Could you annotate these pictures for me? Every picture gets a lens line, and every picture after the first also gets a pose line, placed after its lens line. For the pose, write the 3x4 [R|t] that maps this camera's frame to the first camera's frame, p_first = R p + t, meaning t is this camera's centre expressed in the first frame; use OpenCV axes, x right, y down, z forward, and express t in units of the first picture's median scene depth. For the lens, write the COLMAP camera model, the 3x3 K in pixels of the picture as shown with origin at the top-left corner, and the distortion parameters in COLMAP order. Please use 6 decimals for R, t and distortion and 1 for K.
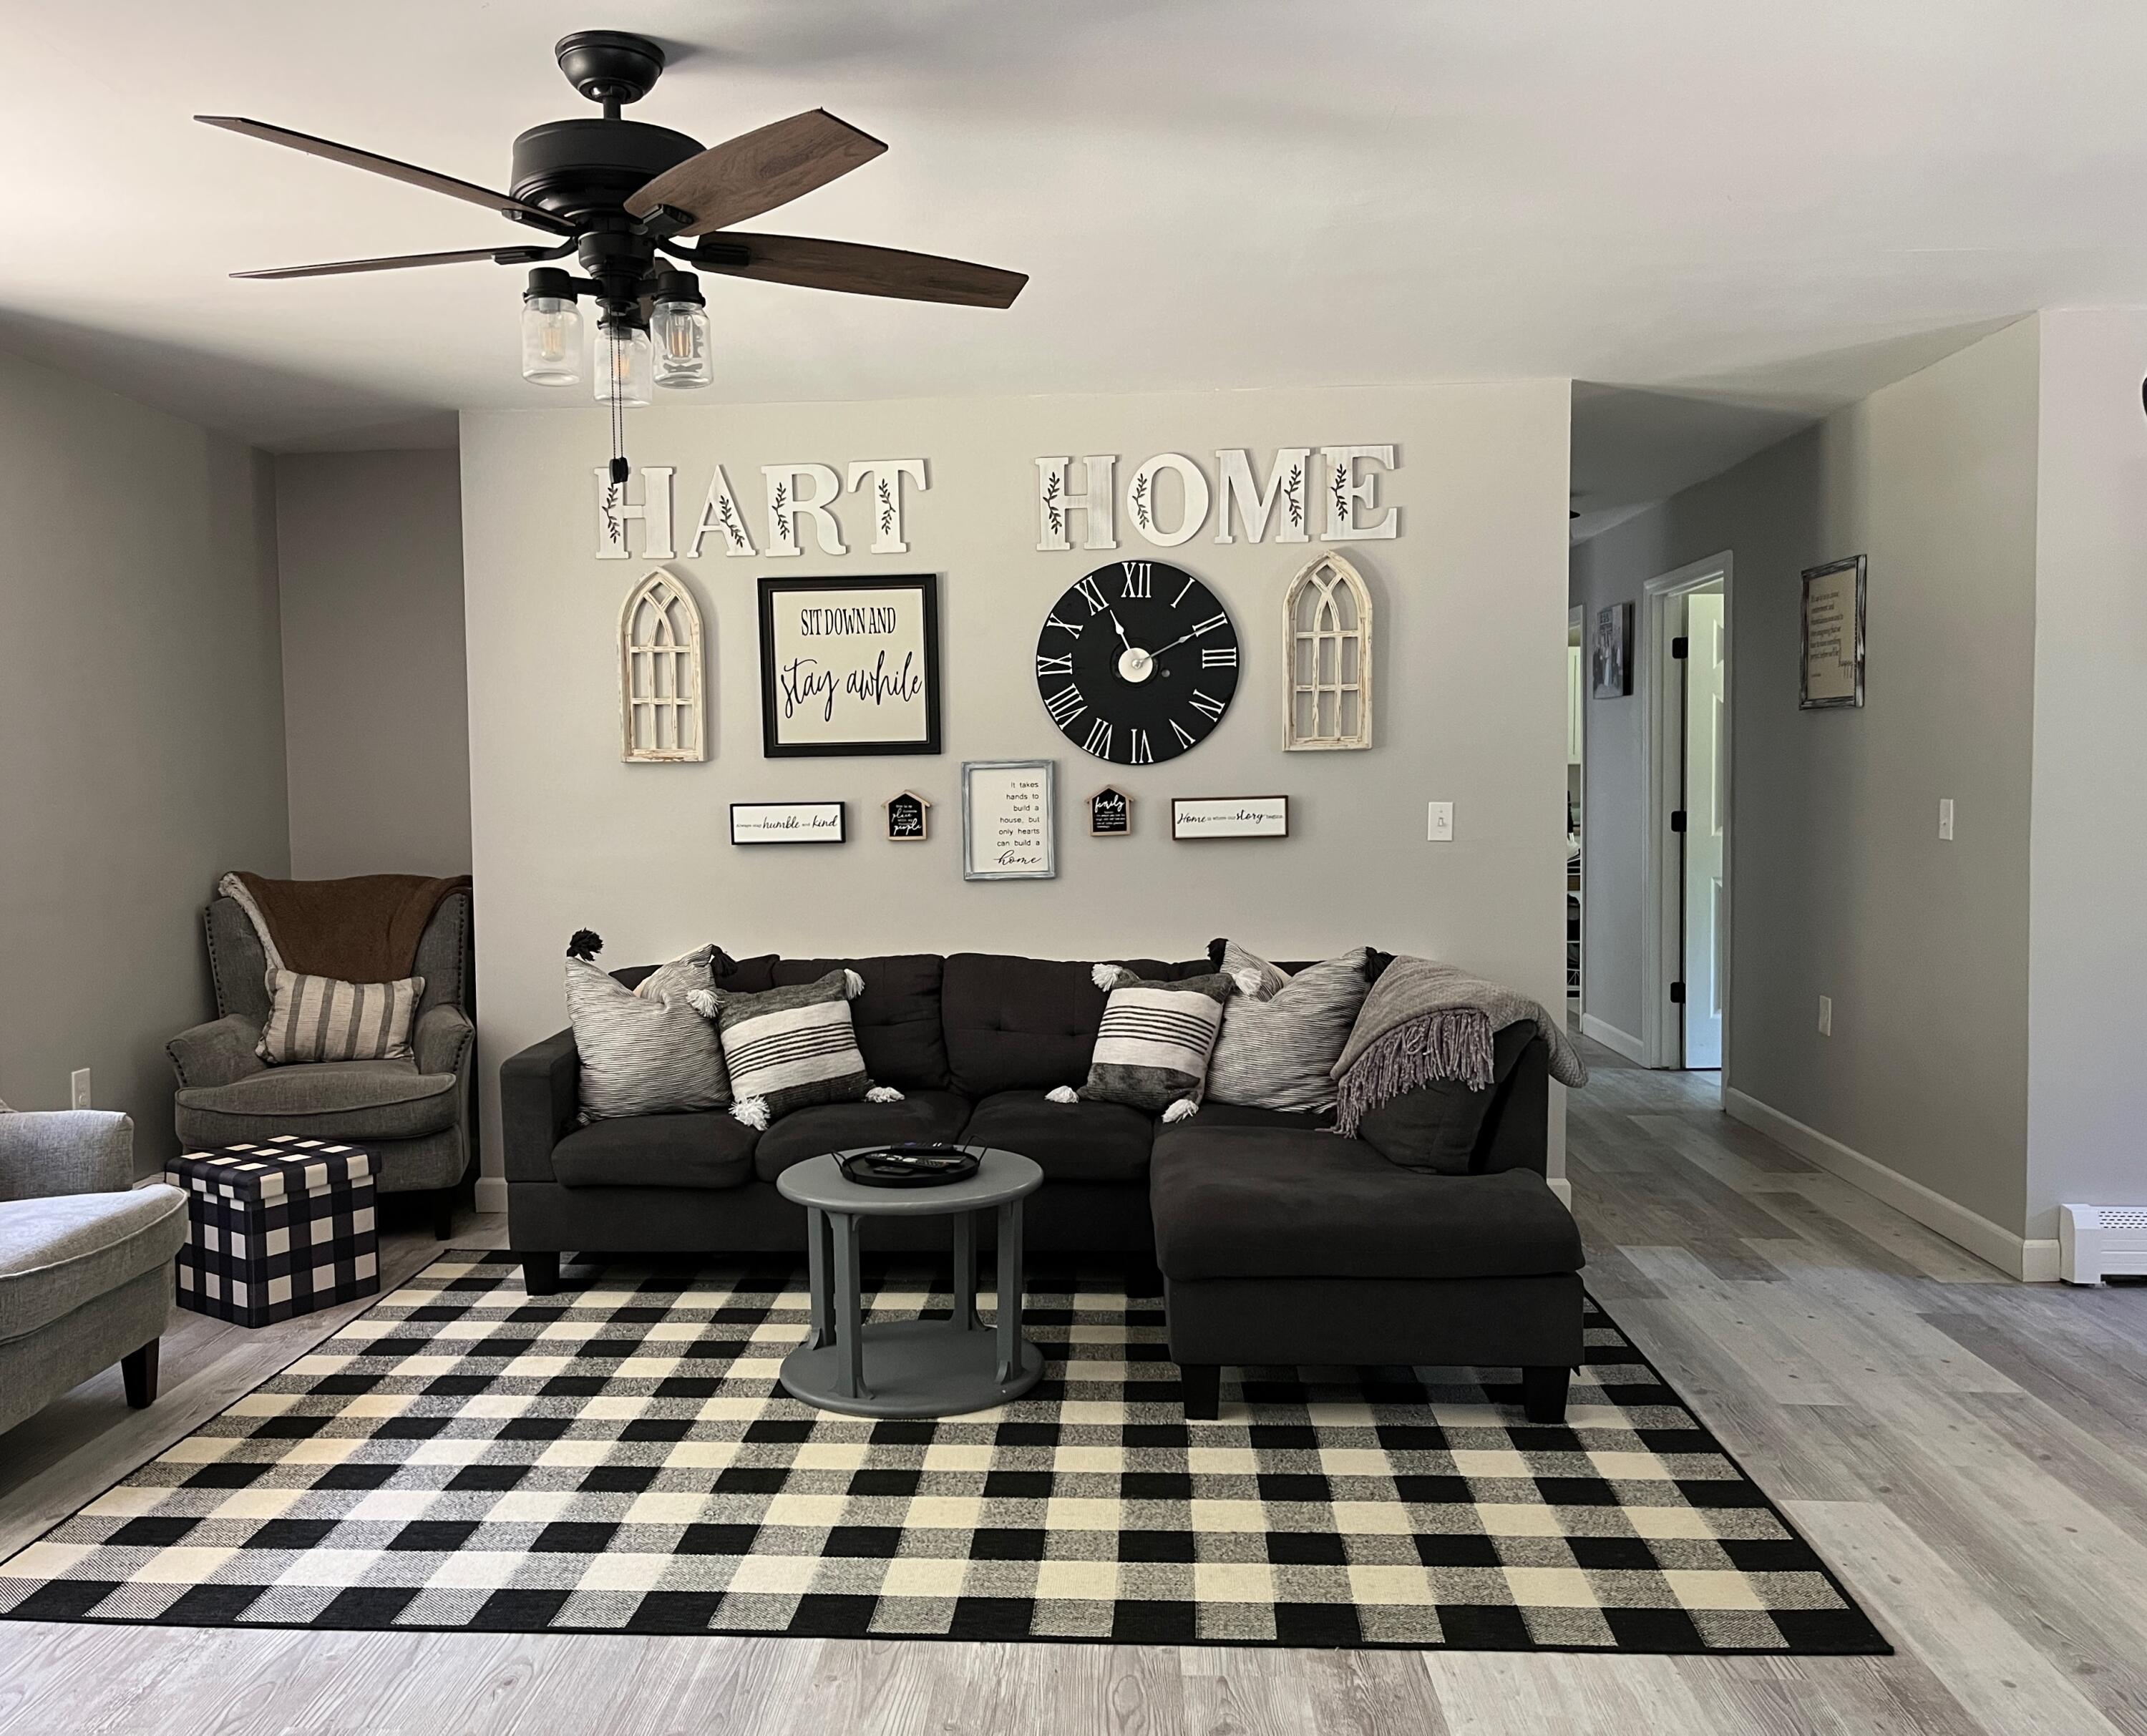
lens RADIAL K [[1733.8, 0, 1073.5], [0, 1733.8, 868.0], [0, 0, 1]] dist [0.000171, -0.005955]
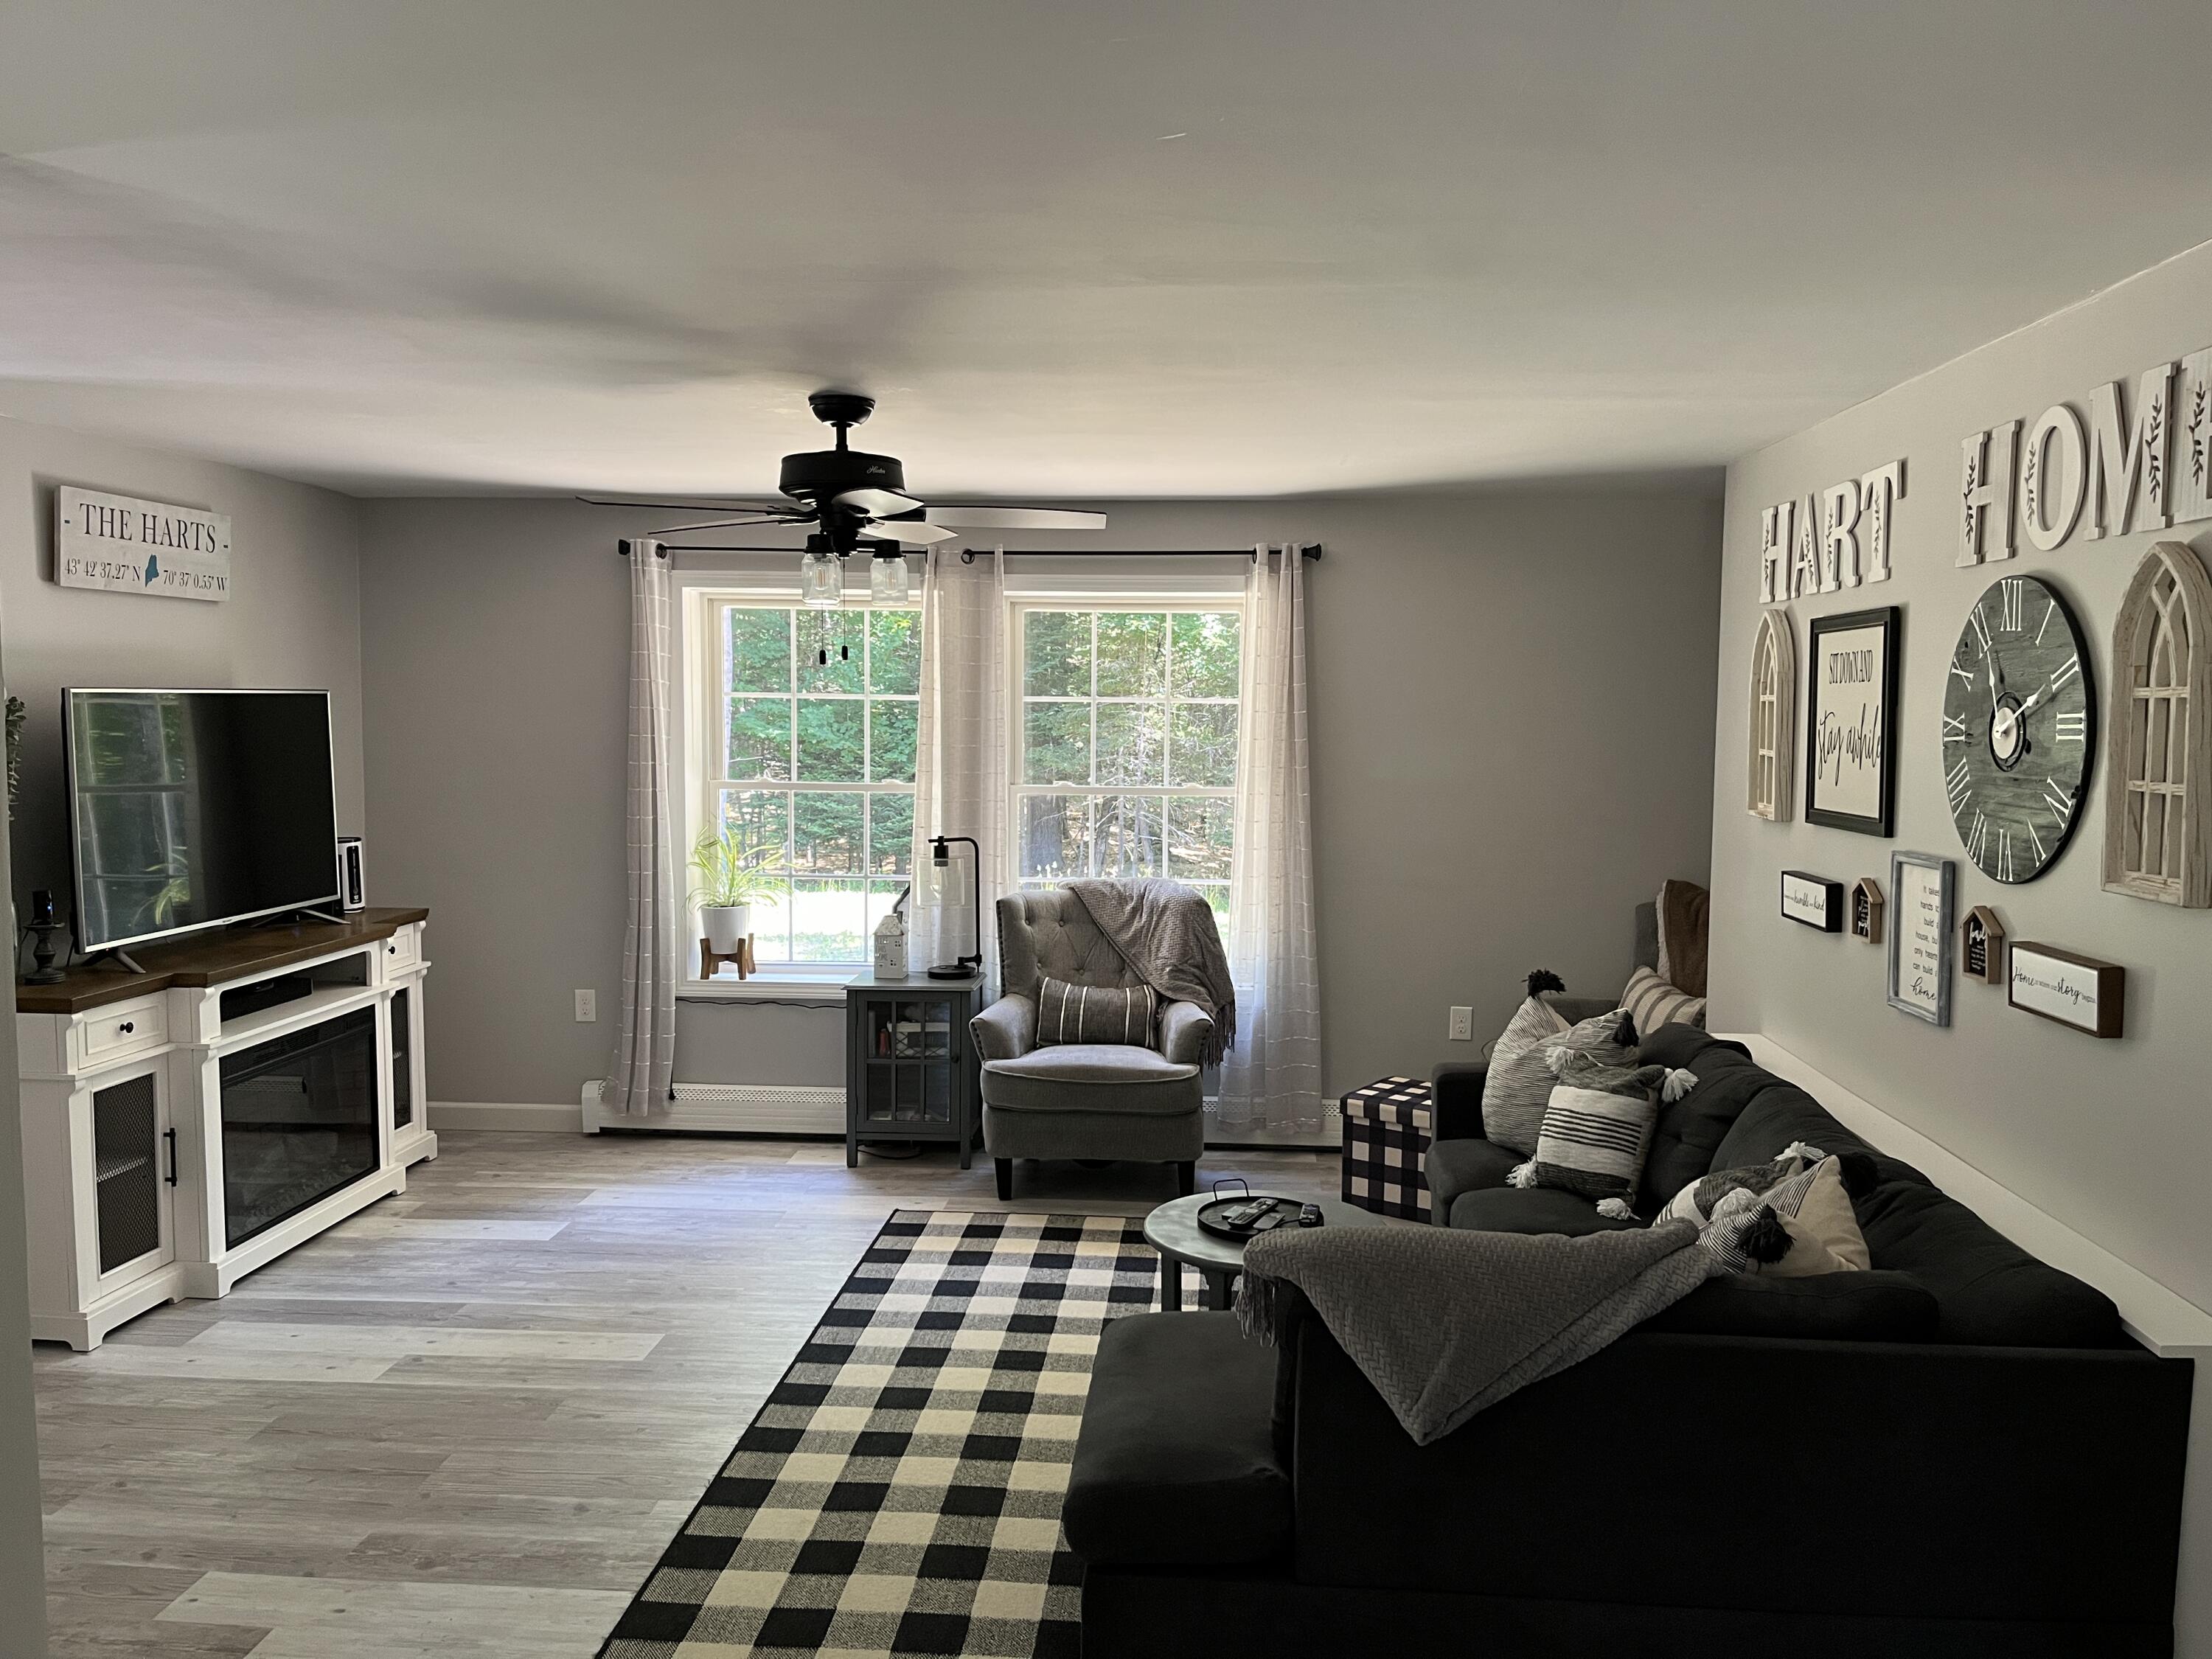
lens RADIAL K [[1703.5, 0, 1106.0], [0, 1703.5, 829.5], [0, 0, 1]] dist [-0.002127, -0.000424]
pose [[-0.009958, 0.092478, -0.995665, 0.698852], [-0.073853, 0.992927, 0.092962, -0.116650], [0.997219, 0.074458, -0.003058, 0.666488]]
